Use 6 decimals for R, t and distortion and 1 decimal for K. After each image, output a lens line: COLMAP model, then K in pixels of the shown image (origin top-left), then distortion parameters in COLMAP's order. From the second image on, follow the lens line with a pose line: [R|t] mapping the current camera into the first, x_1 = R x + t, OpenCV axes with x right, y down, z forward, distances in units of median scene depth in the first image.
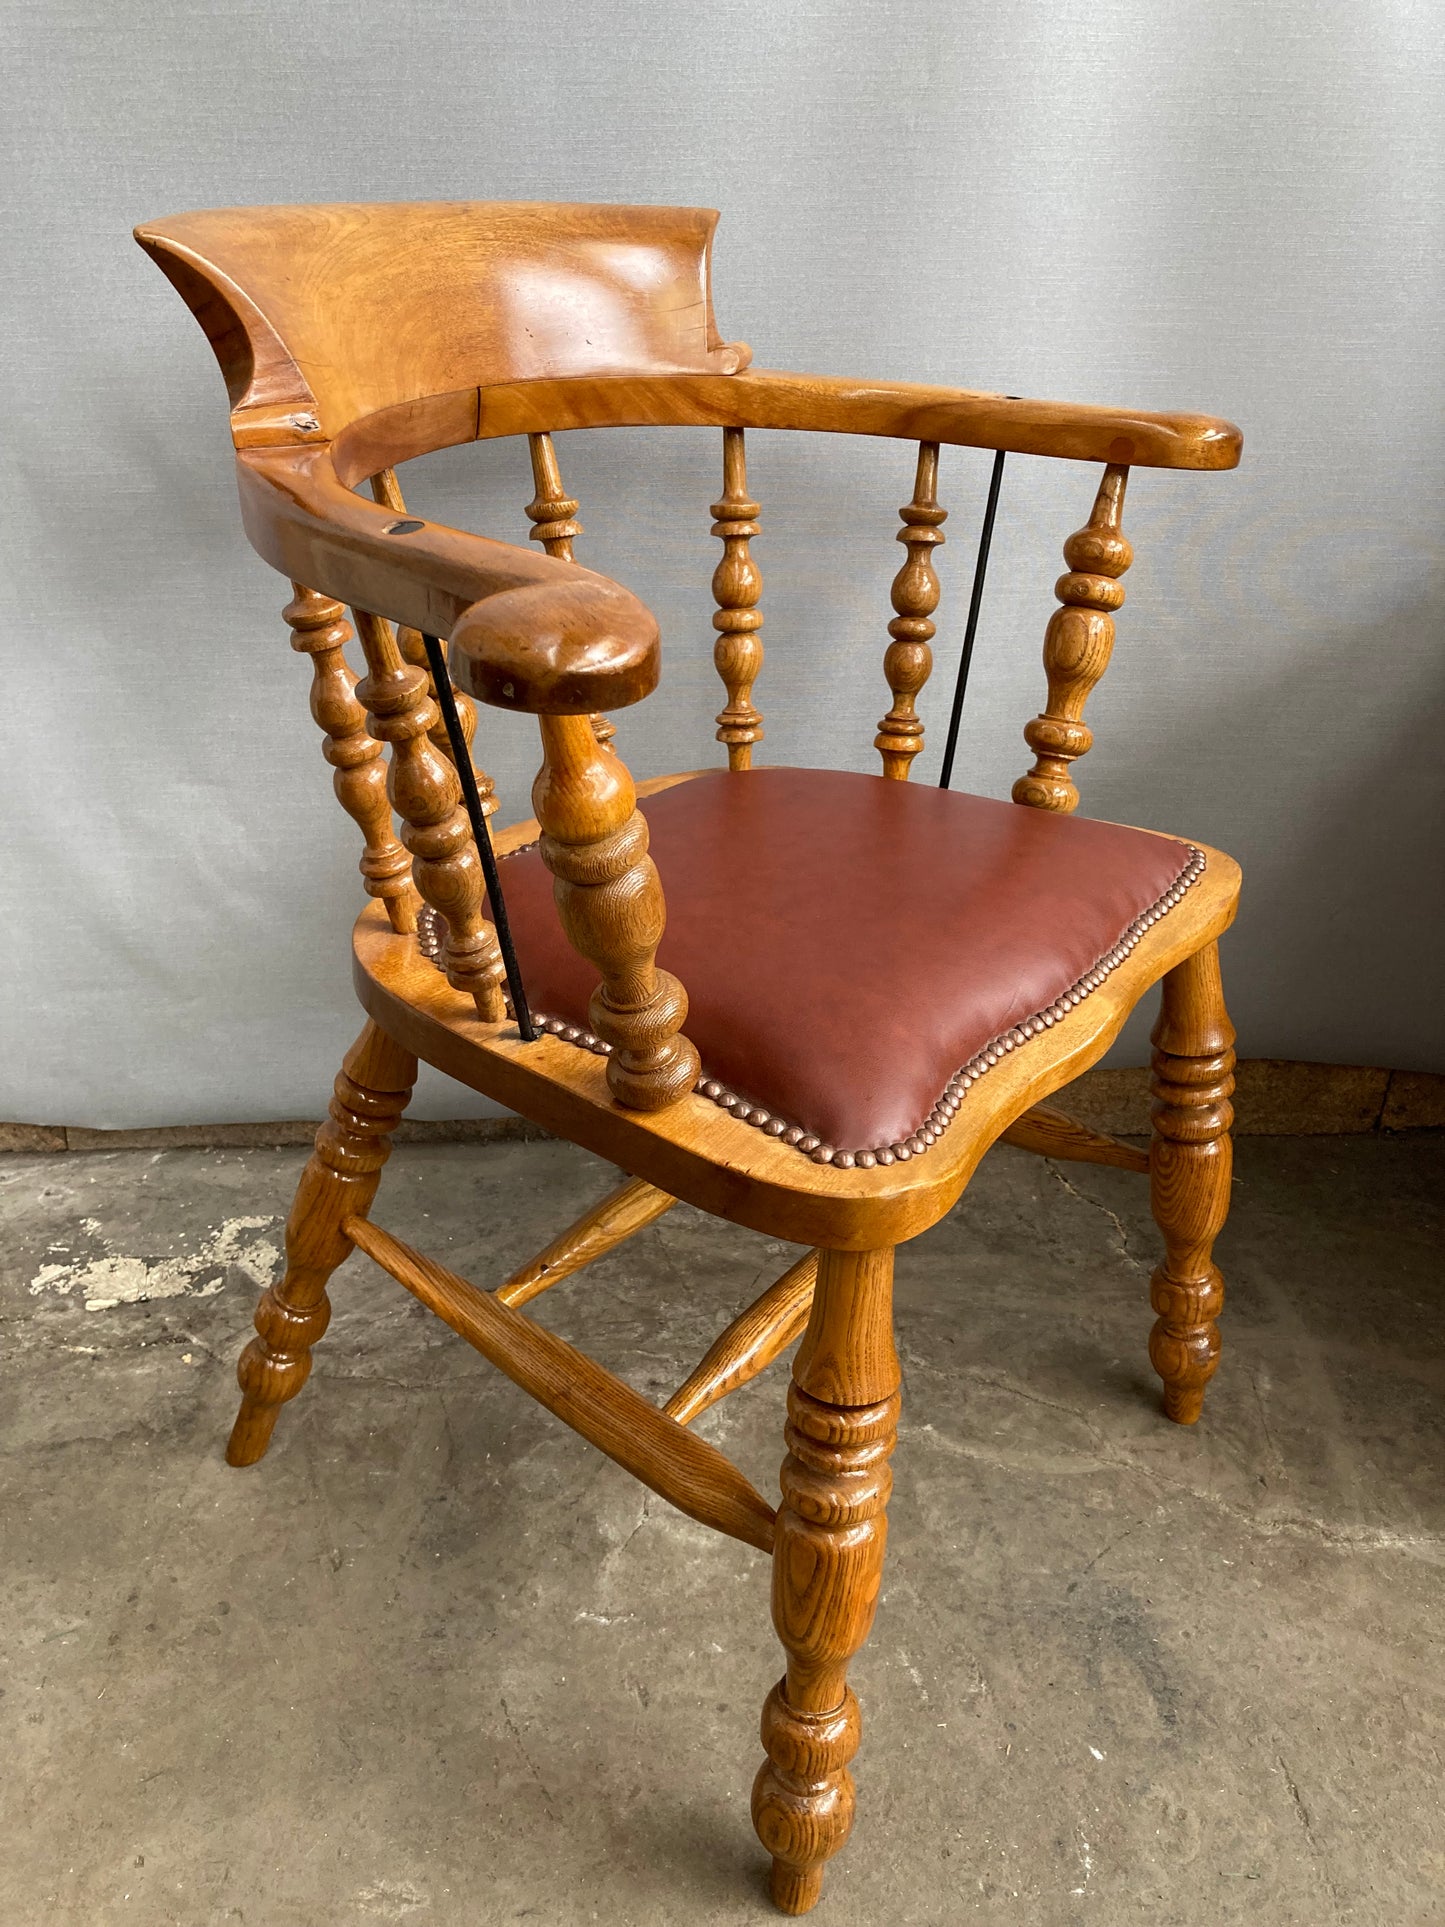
lens RADIAL K [[1604.3, 0, 711.8], [0, 1604.3, 945.8], [0, 0, 1]] dist [0.009056, -0.000587]
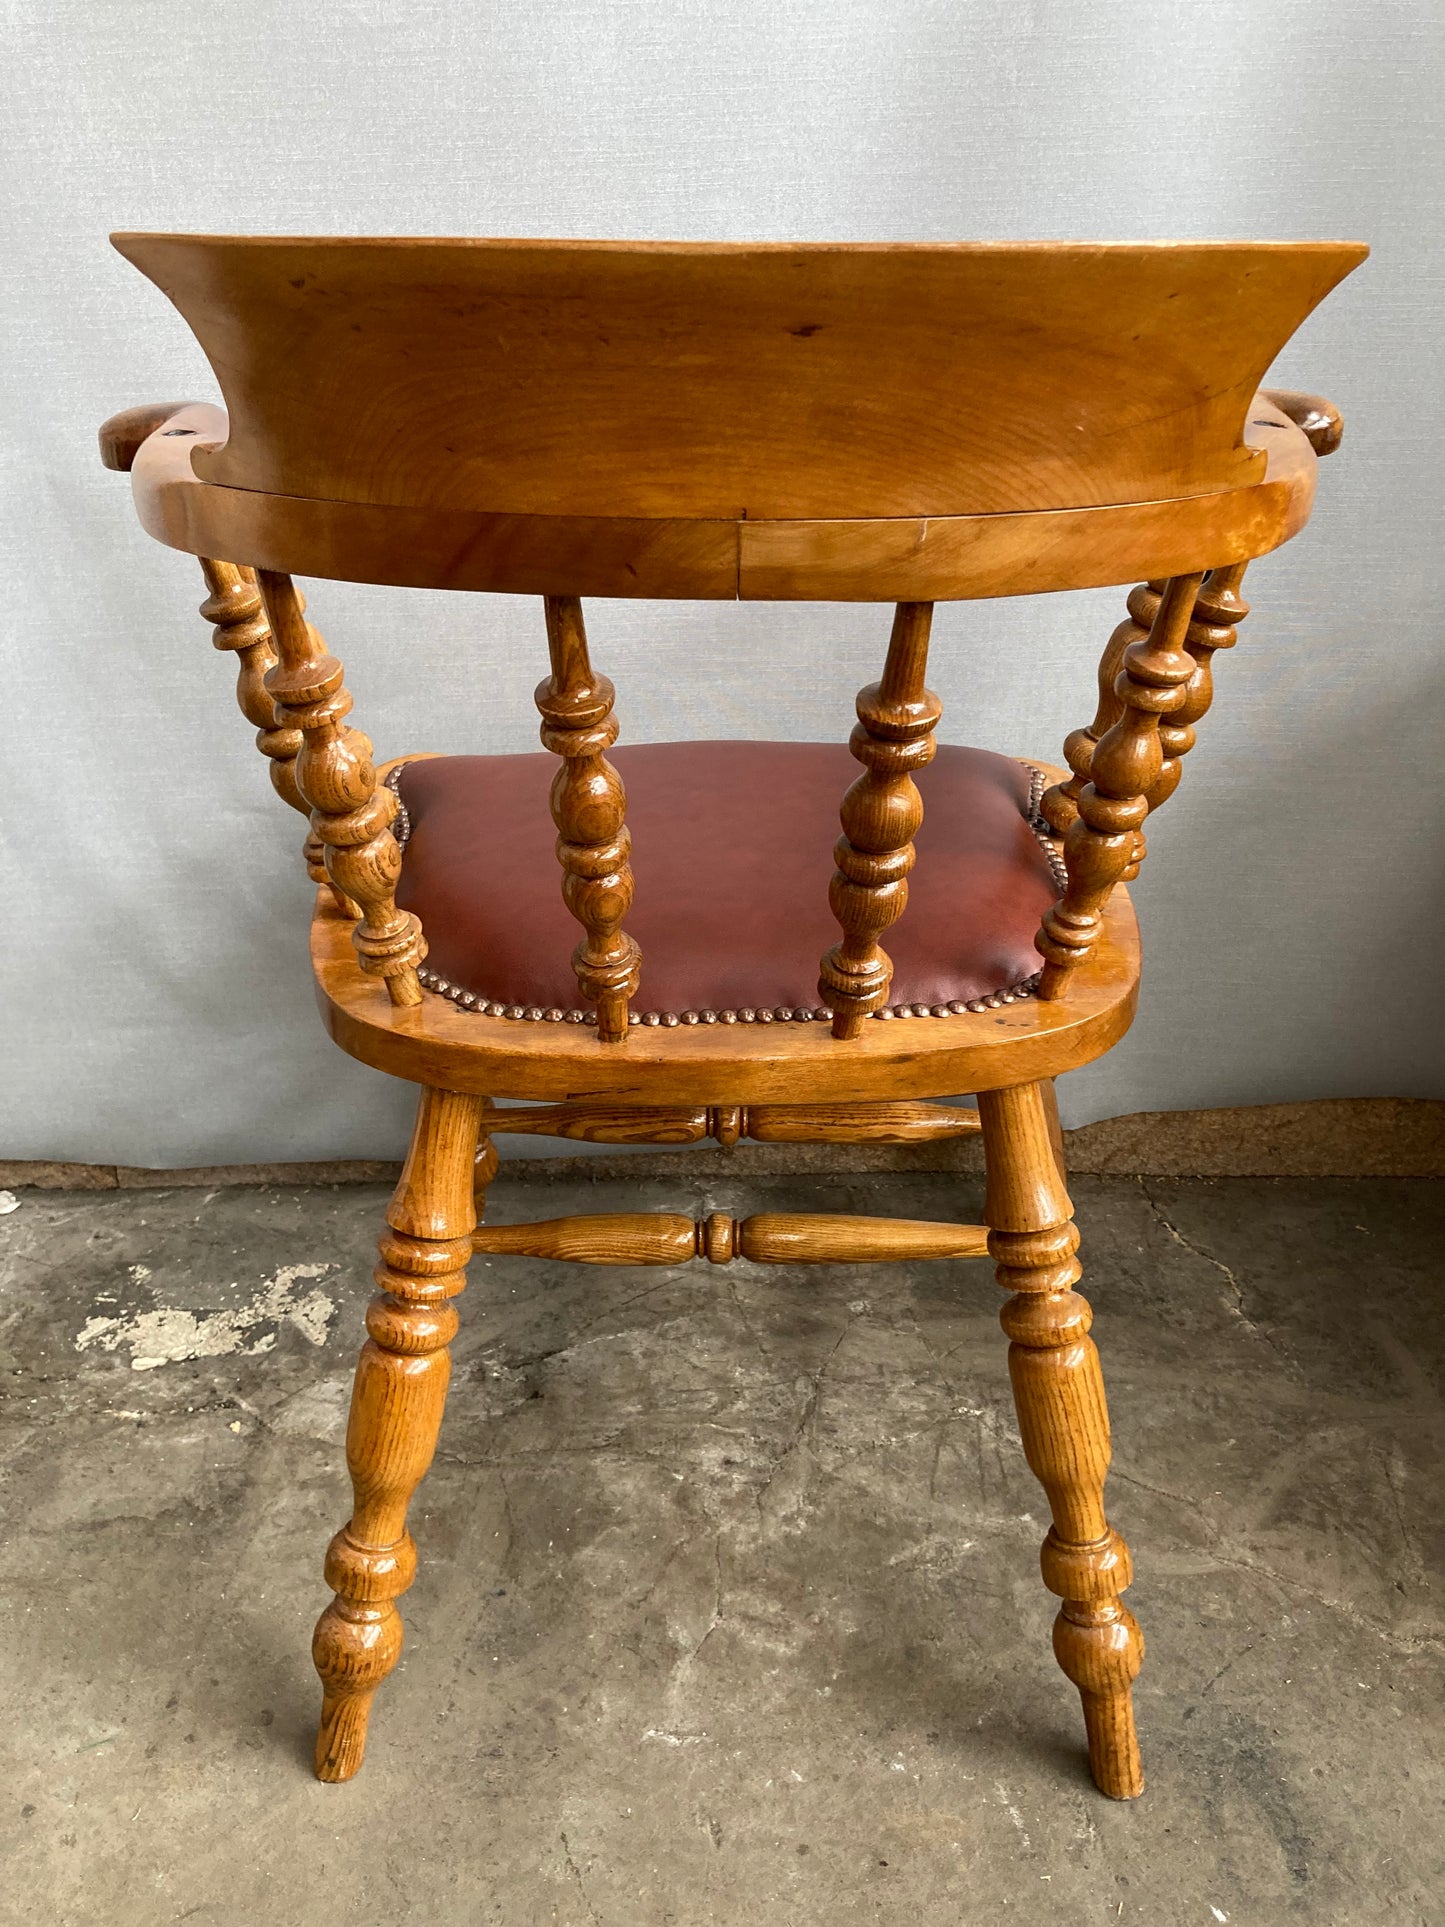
lens RADIAL K [[1604.3, 0, 708.5], [0, 1604.3, 952.9], [0, 0, 1]] dist [0.009056, -0.000587]
pose [[0.998629, -0.001132, -0.052326, 0.001404], [0.002627, 0.999590, 0.028505, -0.052525], [0.052272, -0.028603, 0.998223, 0.086544]]
